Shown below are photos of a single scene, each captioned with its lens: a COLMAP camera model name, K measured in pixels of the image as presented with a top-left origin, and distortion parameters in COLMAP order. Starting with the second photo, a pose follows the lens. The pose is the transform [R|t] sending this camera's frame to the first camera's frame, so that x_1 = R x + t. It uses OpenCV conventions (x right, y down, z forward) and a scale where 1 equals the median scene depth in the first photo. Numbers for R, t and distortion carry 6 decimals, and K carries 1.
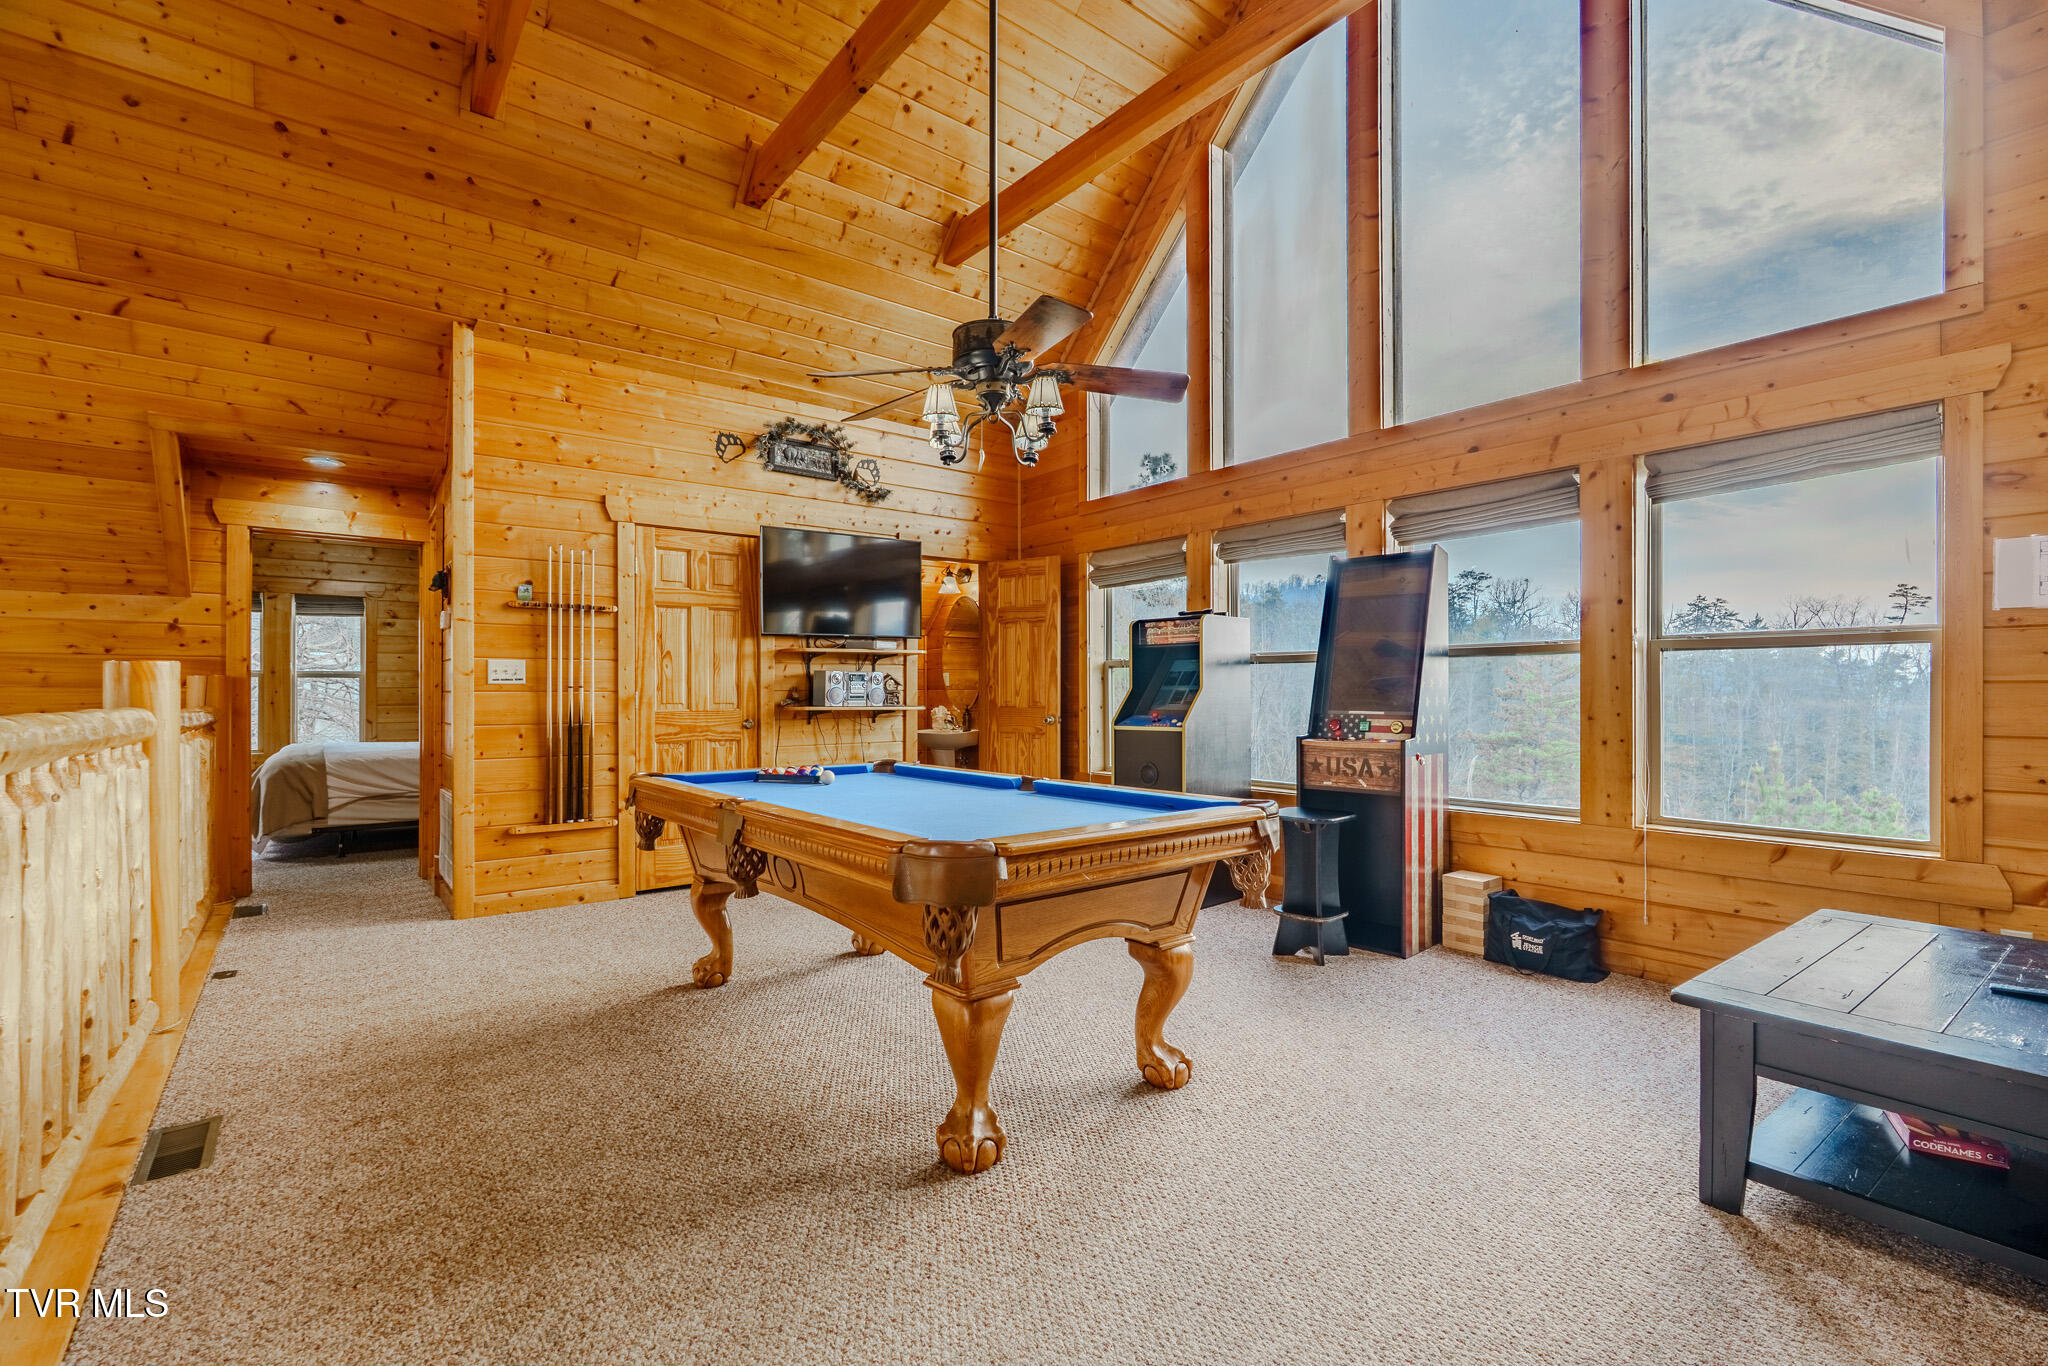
lens RADIAL K [[898.4, 0, 992.0], [0, 898.4, 687.8], [0, 0, 1]] dist [-0.007664, 0.001856]
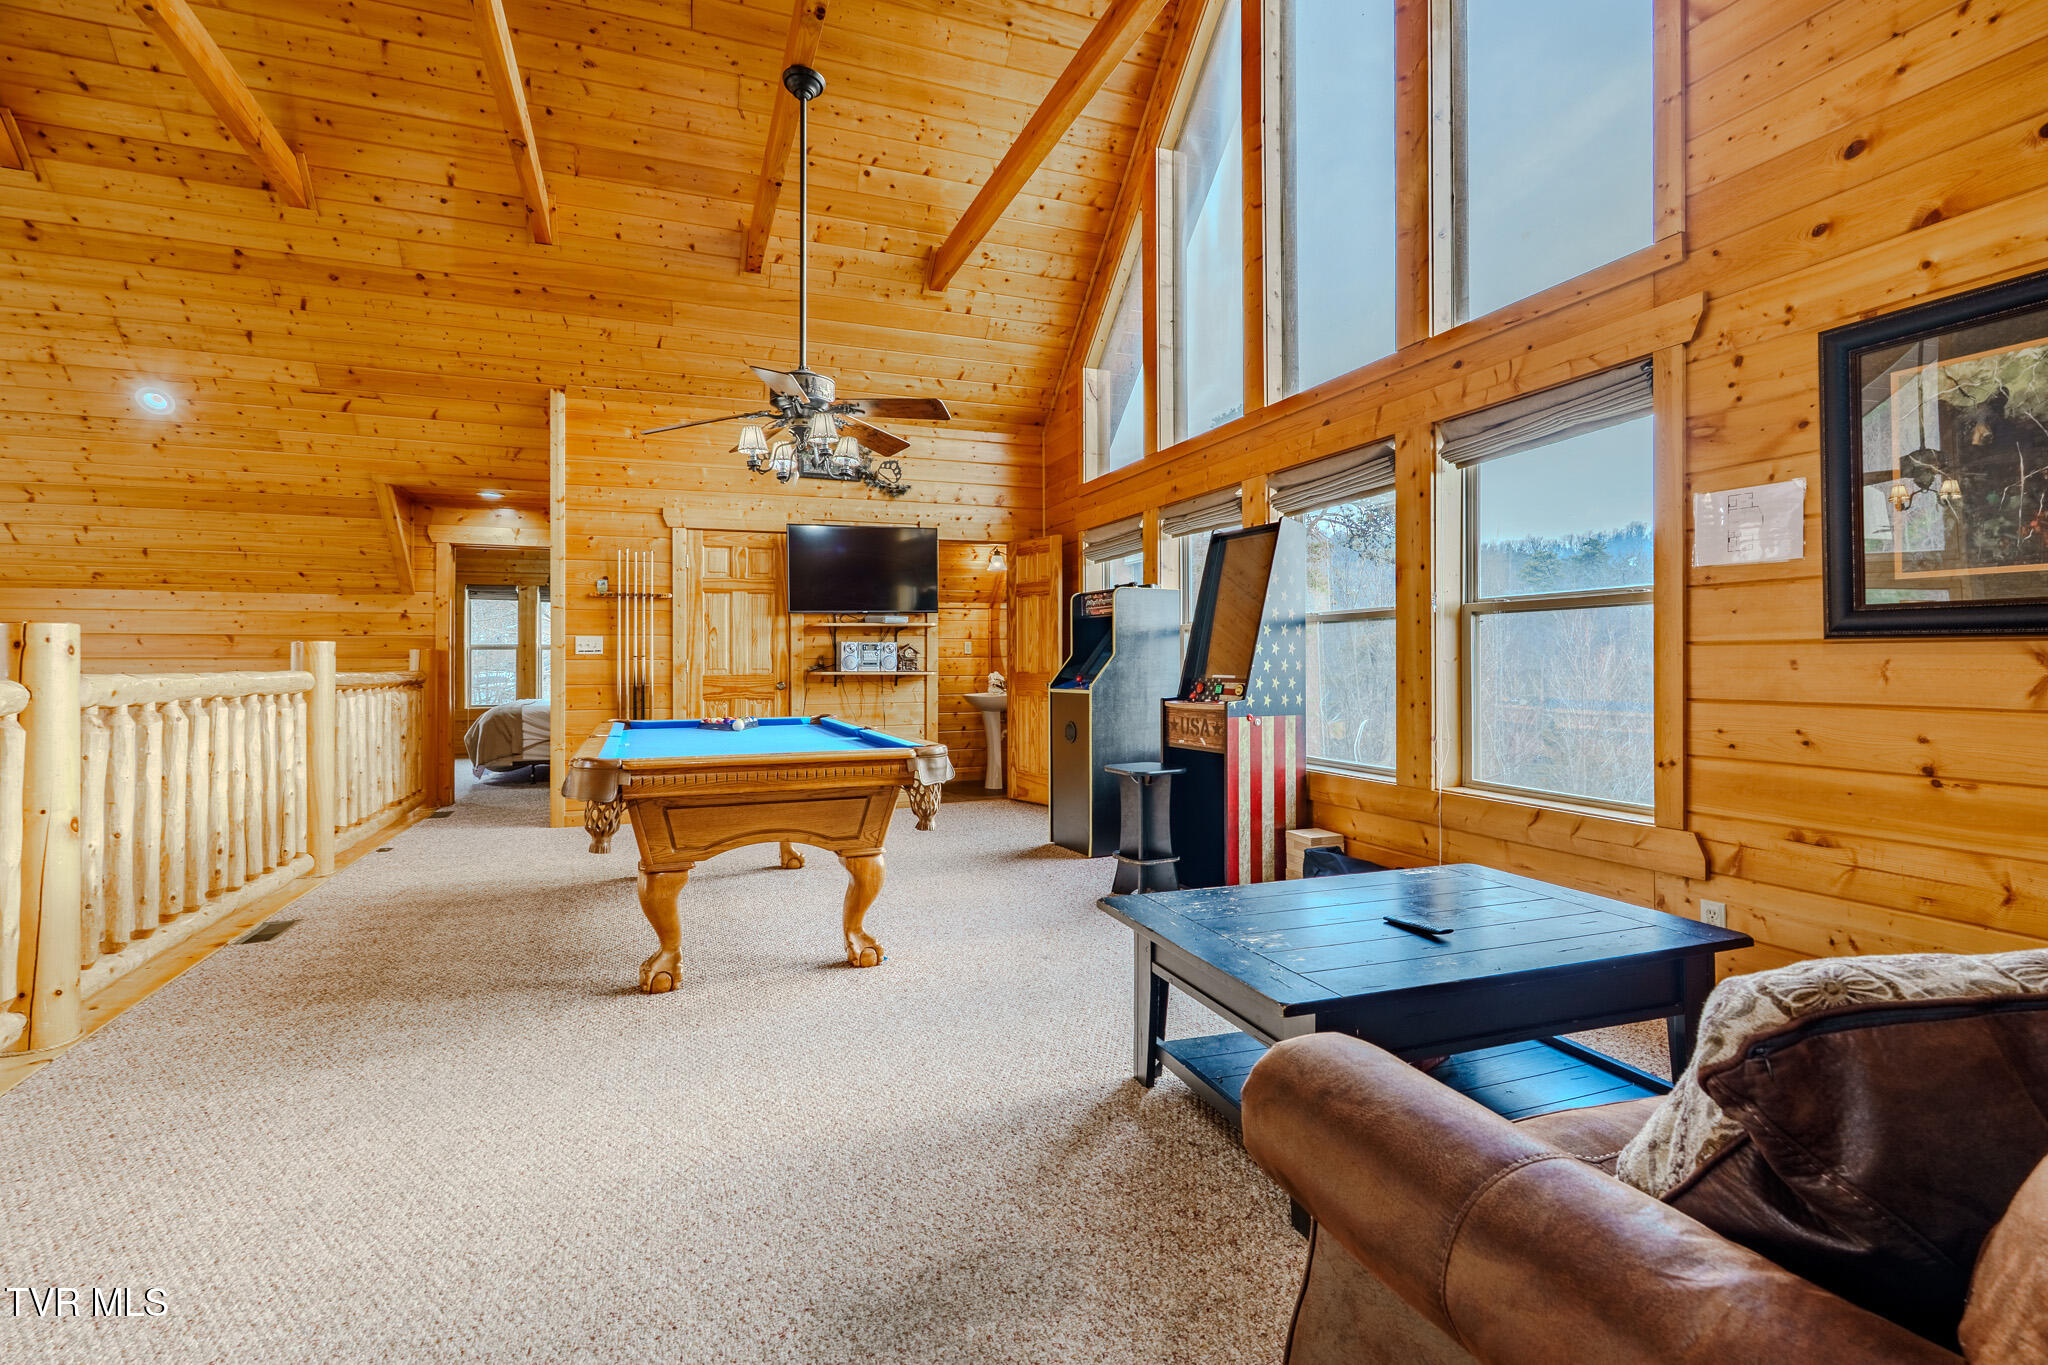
lens RADIAL K [[898.4, 0, 991.9], [0, 898.4, 650.0], [0, 0, 1]] dist [-0.007664, 0.001856]
pose [[0.953789, -0.007352, -0.300386, 0.496873], [0.005235, 0.999955, -0.007854, 0.003323], [0.300430, 0.005918, 0.953785, -0.110031]]
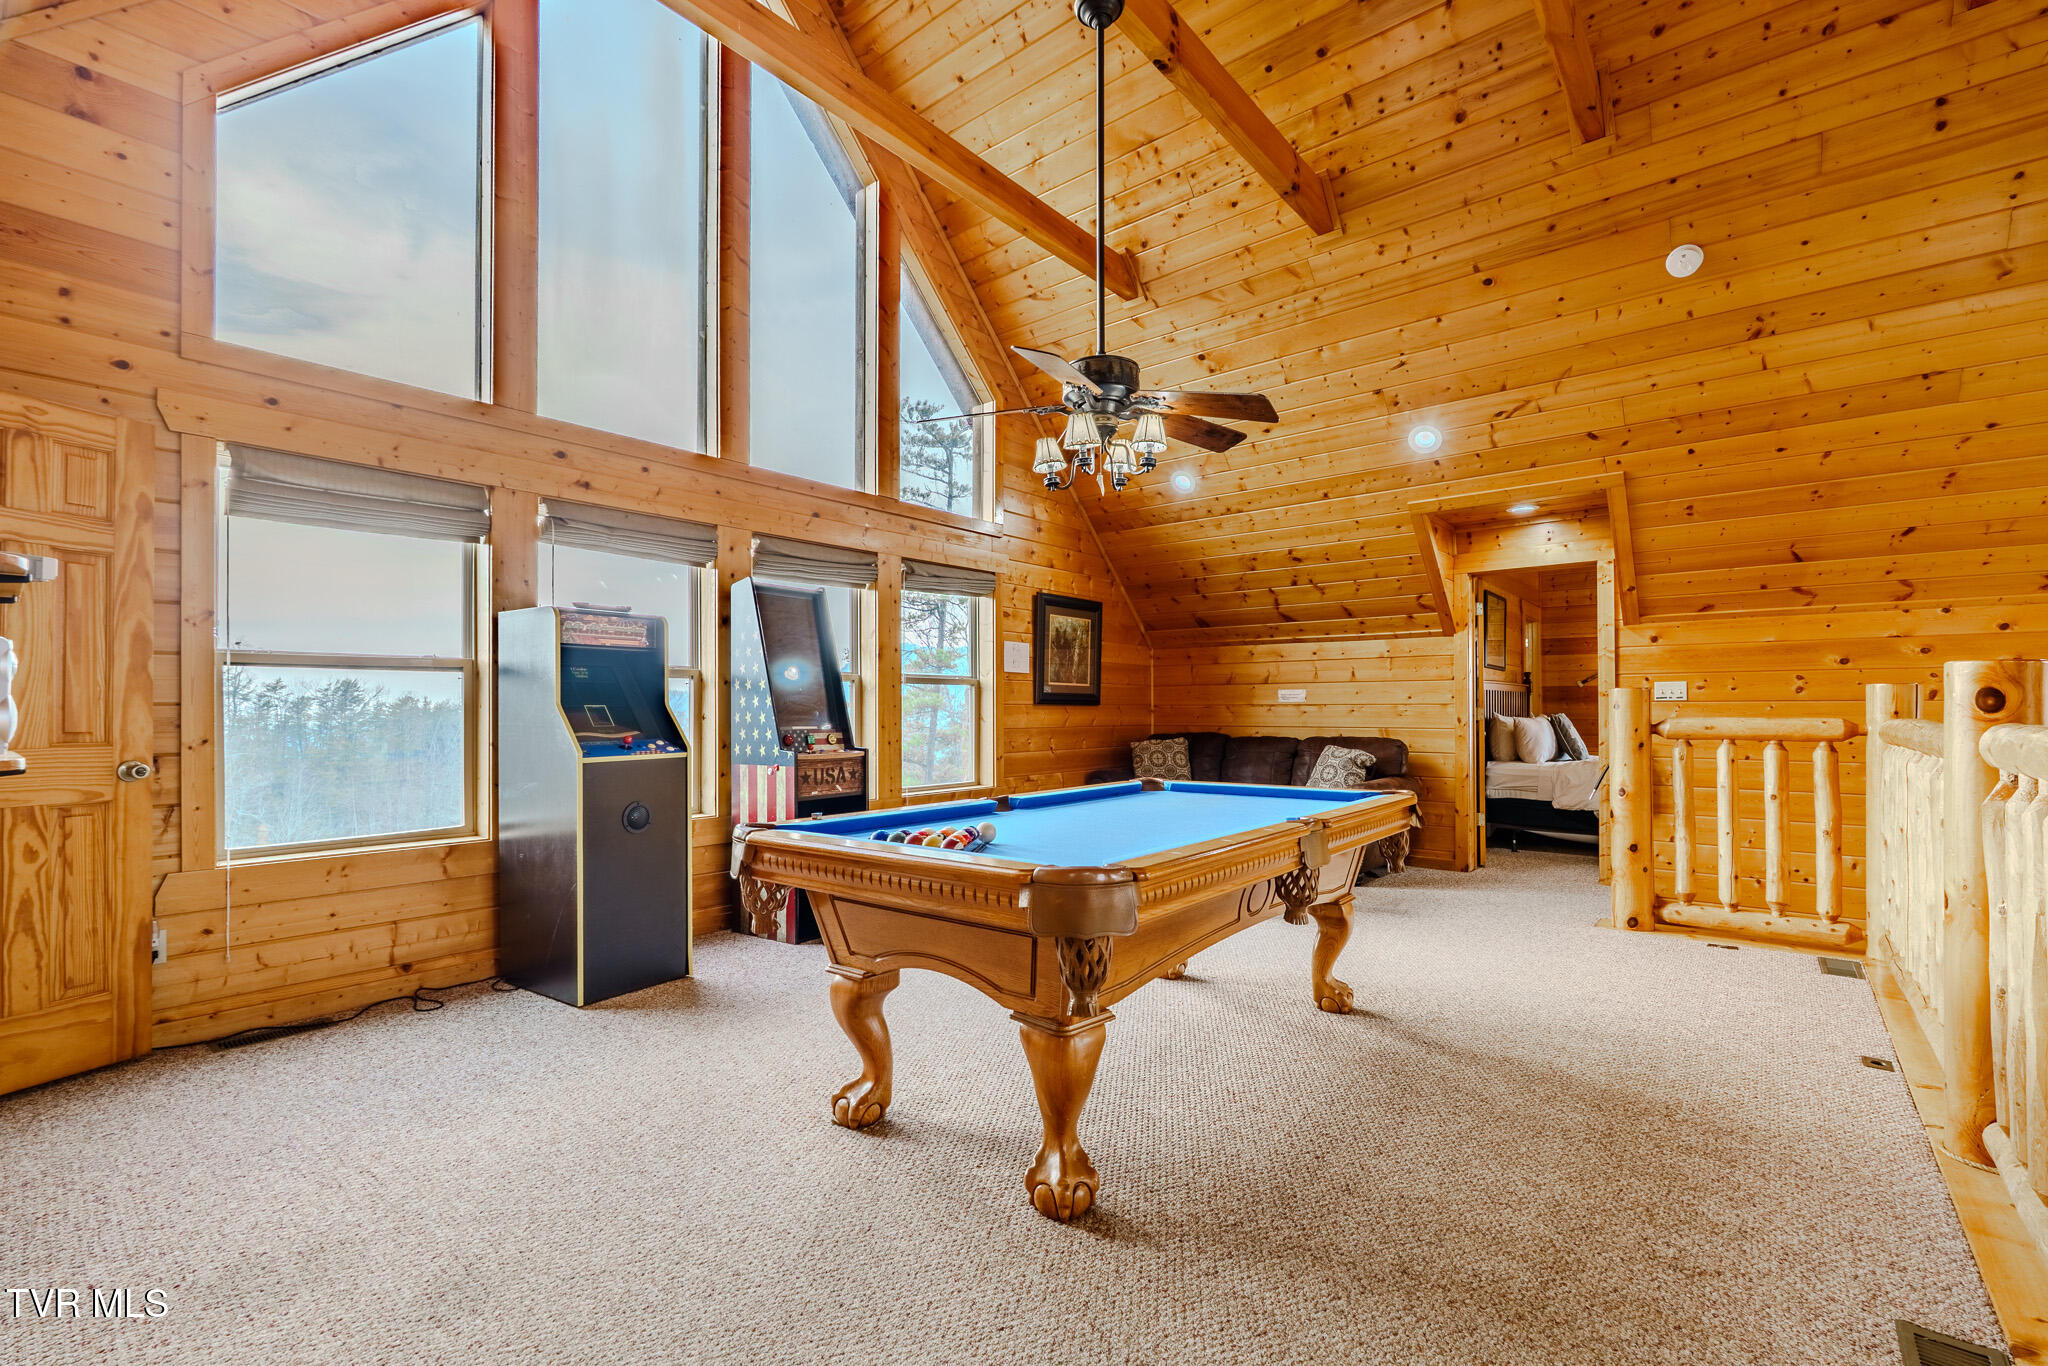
lens RADIAL K [[898.4, 0, 1046.2], [0, 898.4, 702.1], [0, 0, 1]] dist [-0.007664, 0.001856]
pose [[-0.236618, 0.007229, 0.971576, -0.778259], [-0.001486, 0.999968, -0.007802, 0.004017], [-0.971602, -0.003290, -0.236600, 1.015219]]
